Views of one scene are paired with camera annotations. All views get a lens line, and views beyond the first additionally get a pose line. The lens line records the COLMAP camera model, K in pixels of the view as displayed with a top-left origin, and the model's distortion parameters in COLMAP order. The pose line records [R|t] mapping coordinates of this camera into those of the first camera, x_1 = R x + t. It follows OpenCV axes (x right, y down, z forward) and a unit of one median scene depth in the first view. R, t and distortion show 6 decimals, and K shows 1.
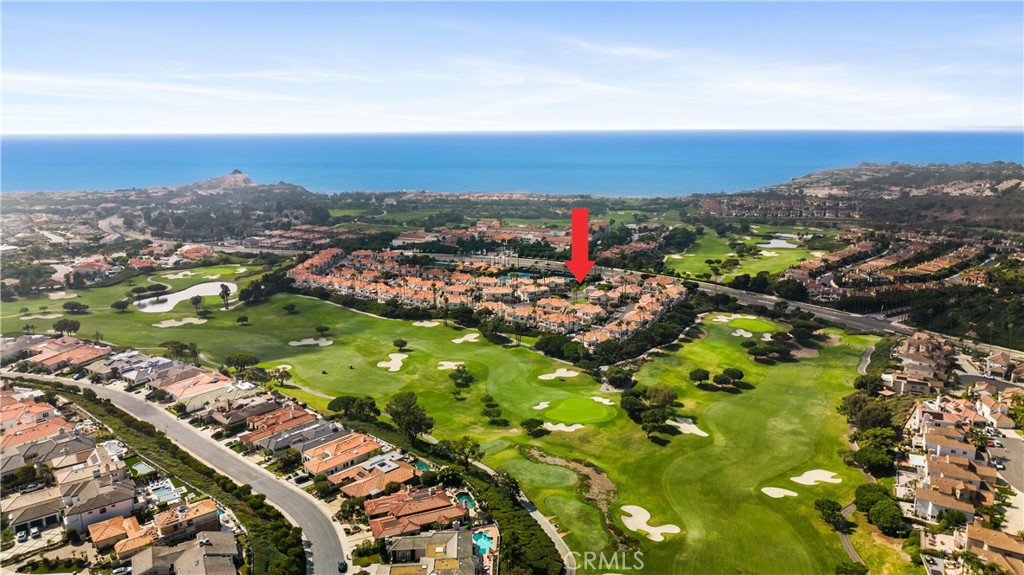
lens RADIAL K [[709.4, 0, 512.0], [0, 709.4, 287.5], [0, 0, 1]] dist [0.083171, -0.086170]
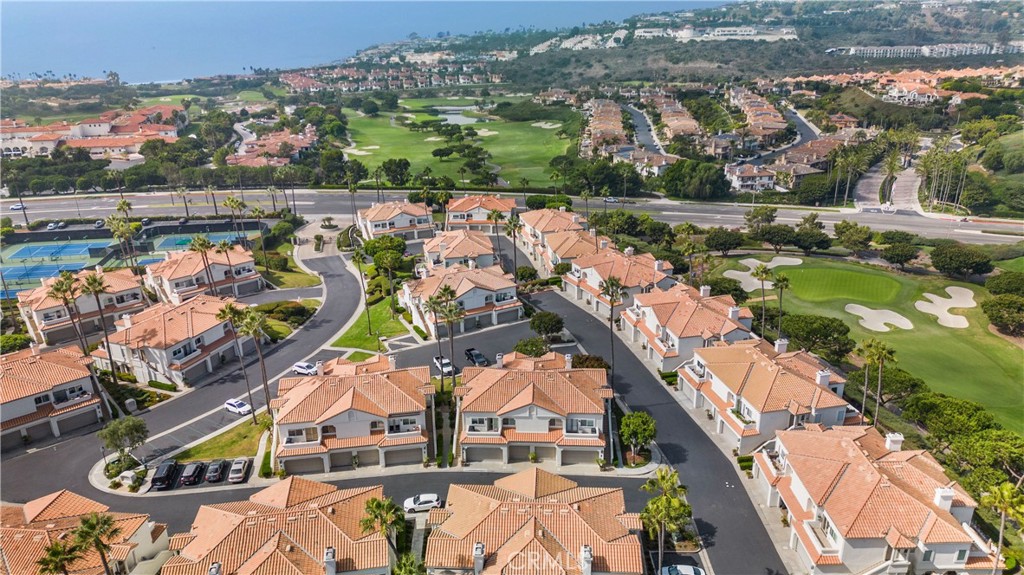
lens RADIAL K [[709.4, 0, 512.0], [0, 709.4, 287.5], [0, 0, 1]] dist [0.083171, -0.086170]
pose [[0.787548, -0.224135, 0.574048, -0.010001], [0.144669, 0.972725, 0.181322, -0.020039], [-0.599031, -0.059753, 0.798493, 0.401585]]
